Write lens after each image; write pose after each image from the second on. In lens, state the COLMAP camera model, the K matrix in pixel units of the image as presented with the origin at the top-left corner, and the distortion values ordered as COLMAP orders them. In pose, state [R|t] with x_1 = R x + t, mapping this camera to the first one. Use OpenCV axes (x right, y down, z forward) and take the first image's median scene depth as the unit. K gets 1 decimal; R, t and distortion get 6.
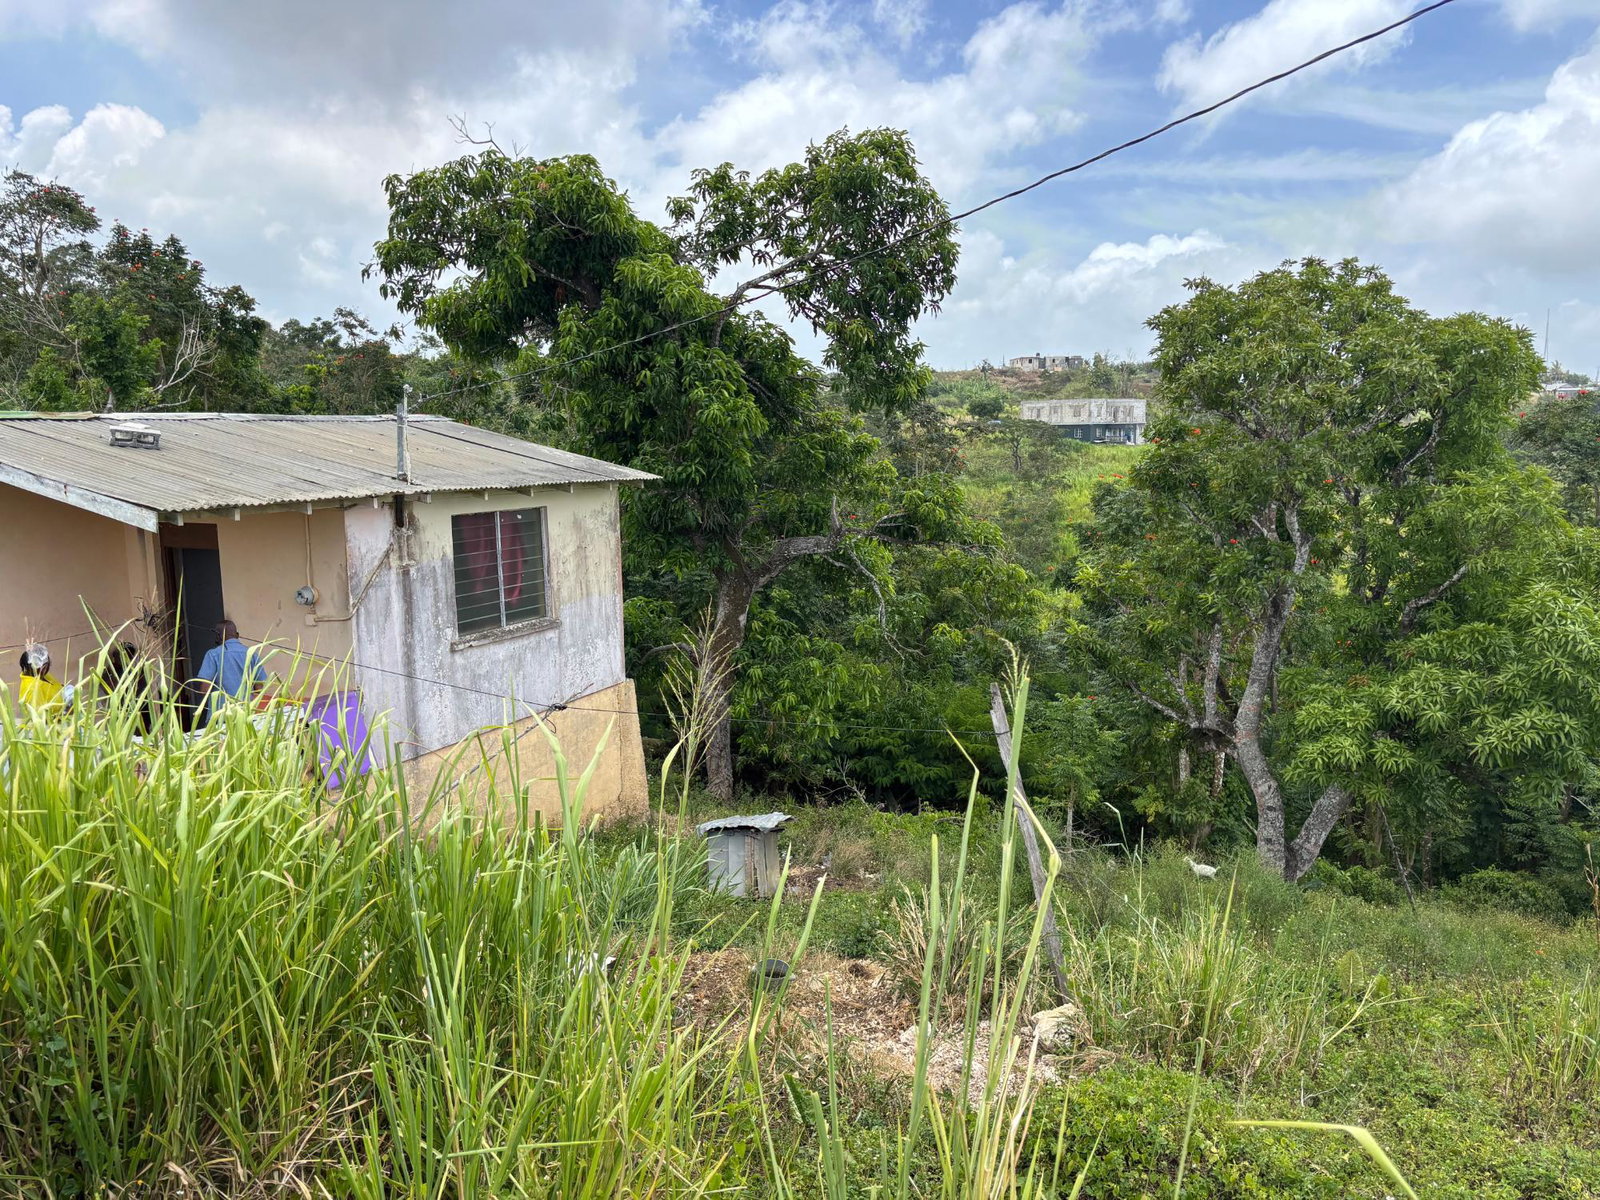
lens RADIAL K [[1202.5, 0, 793.8], [0, 1202.5, 609.7], [0, 0, 1]] dist [0.019328, -0.011236]
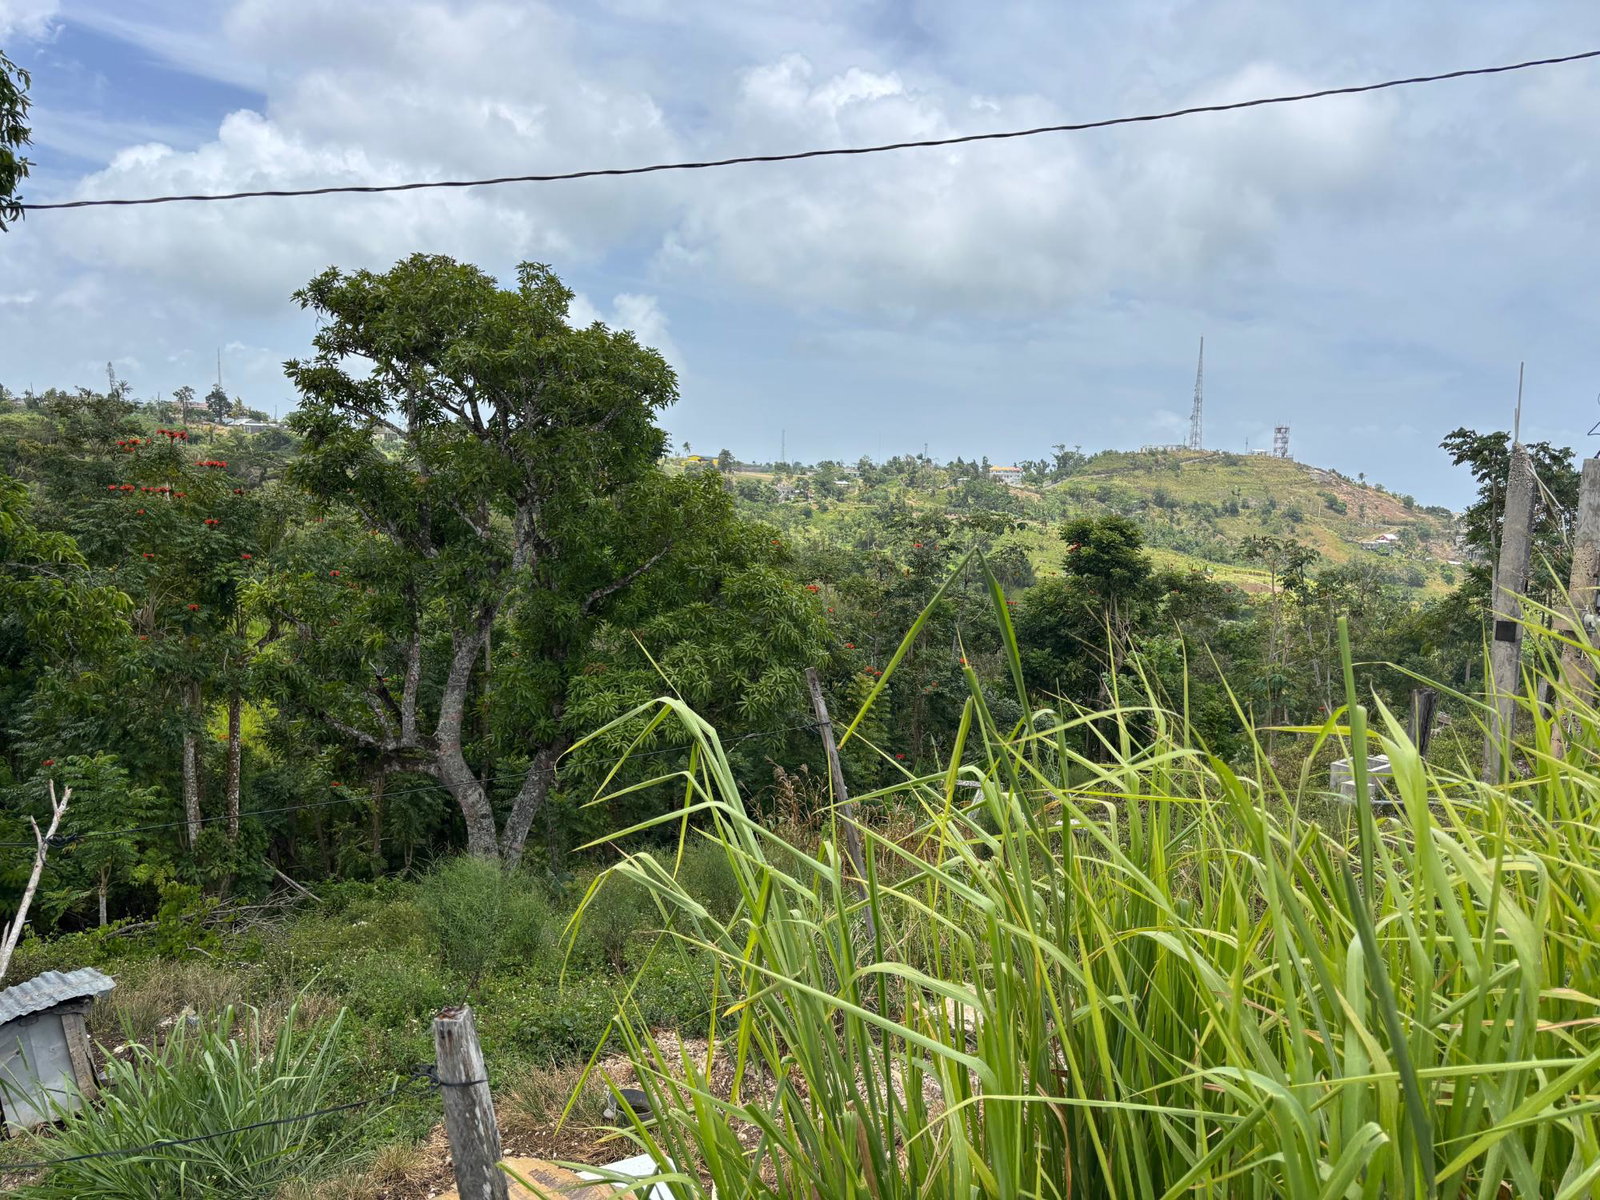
lens RADIAL K [[1188.7, 0, 797.1], [0, 1188.7, 643.8], [0, 0, 1]] dist [0.102121, -0.139650]
pose [[0.543561, -0.096572, 0.833796, -0.160567], [0.094089, 0.994109, 0.053803, -0.001041], [-0.834080, 0.049206, 0.549445, 0.155493]]
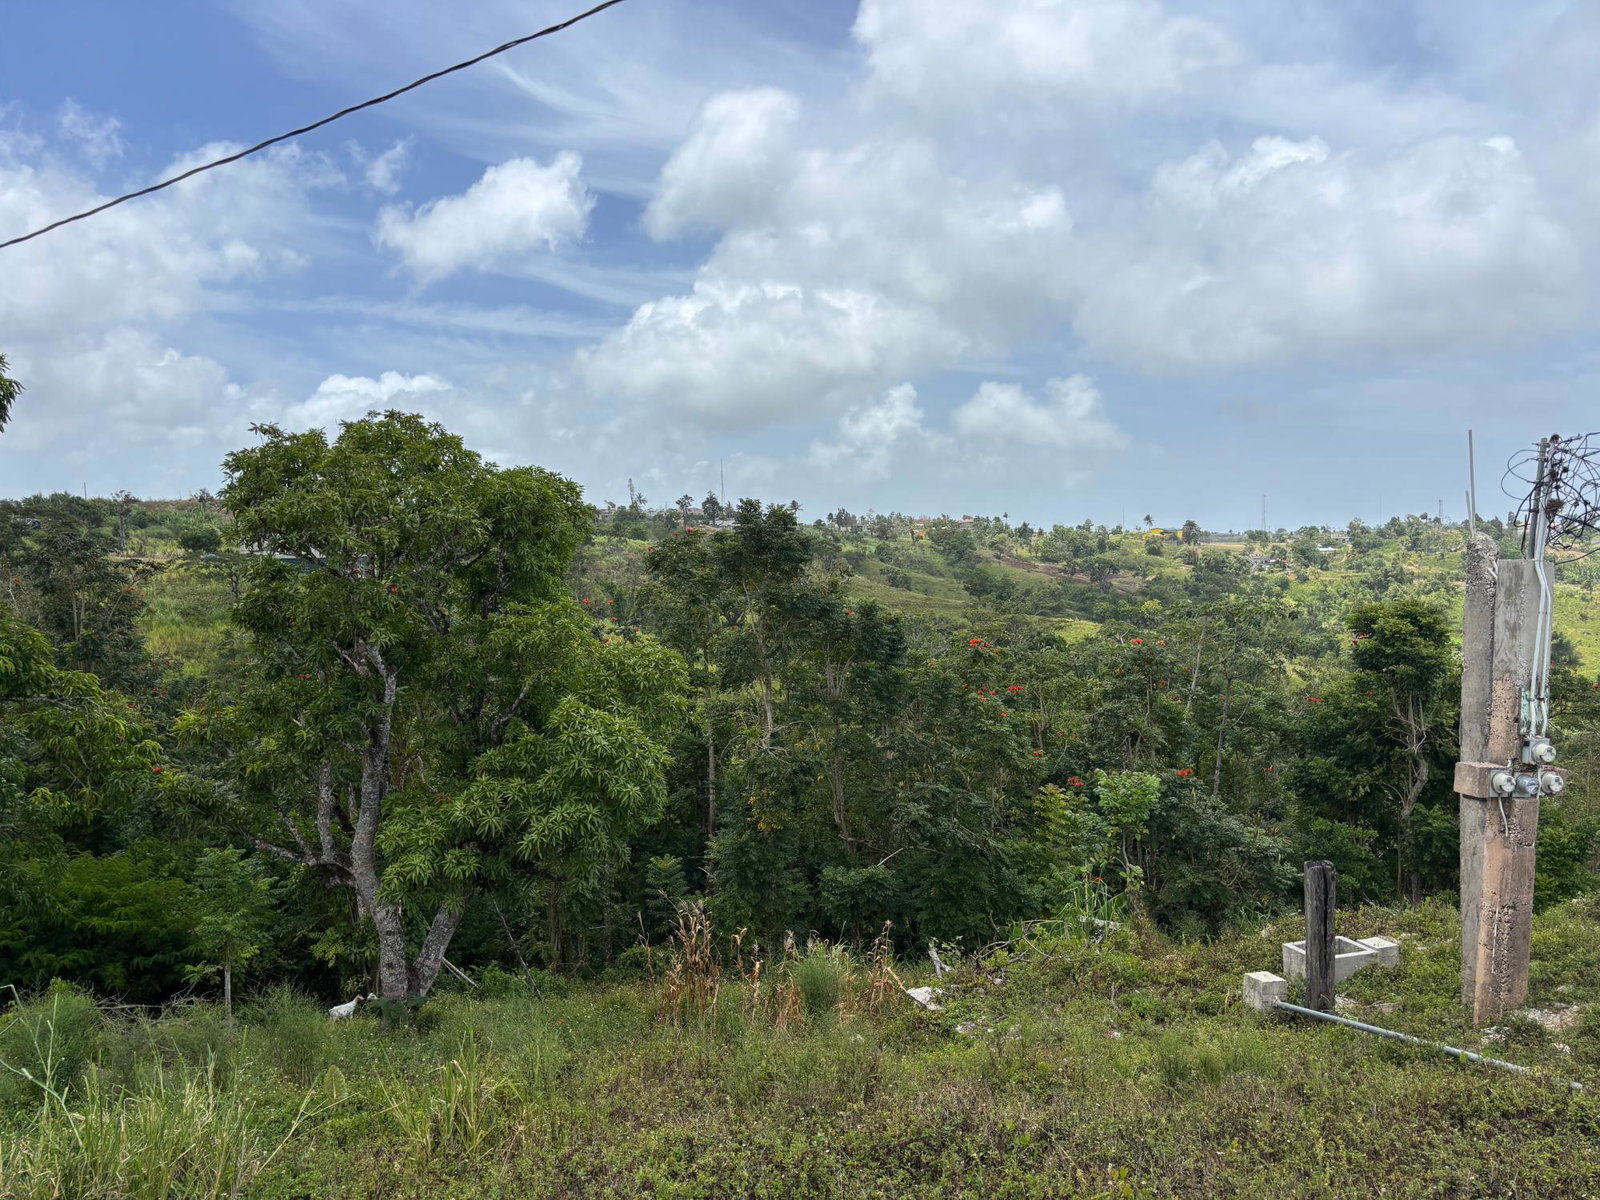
lens RADIAL K [[1202.5, 0, 793.8], [0, 1202.5, 609.7], [0, 0, 1]] dist [0.019328, -0.011236]
pose [[0.823972, -0.036446, 0.565457, 0.066786], [0.097087, 0.992252, -0.077519, 0.002845], [-0.558251, 0.118772, 0.821127, -0.042427]]
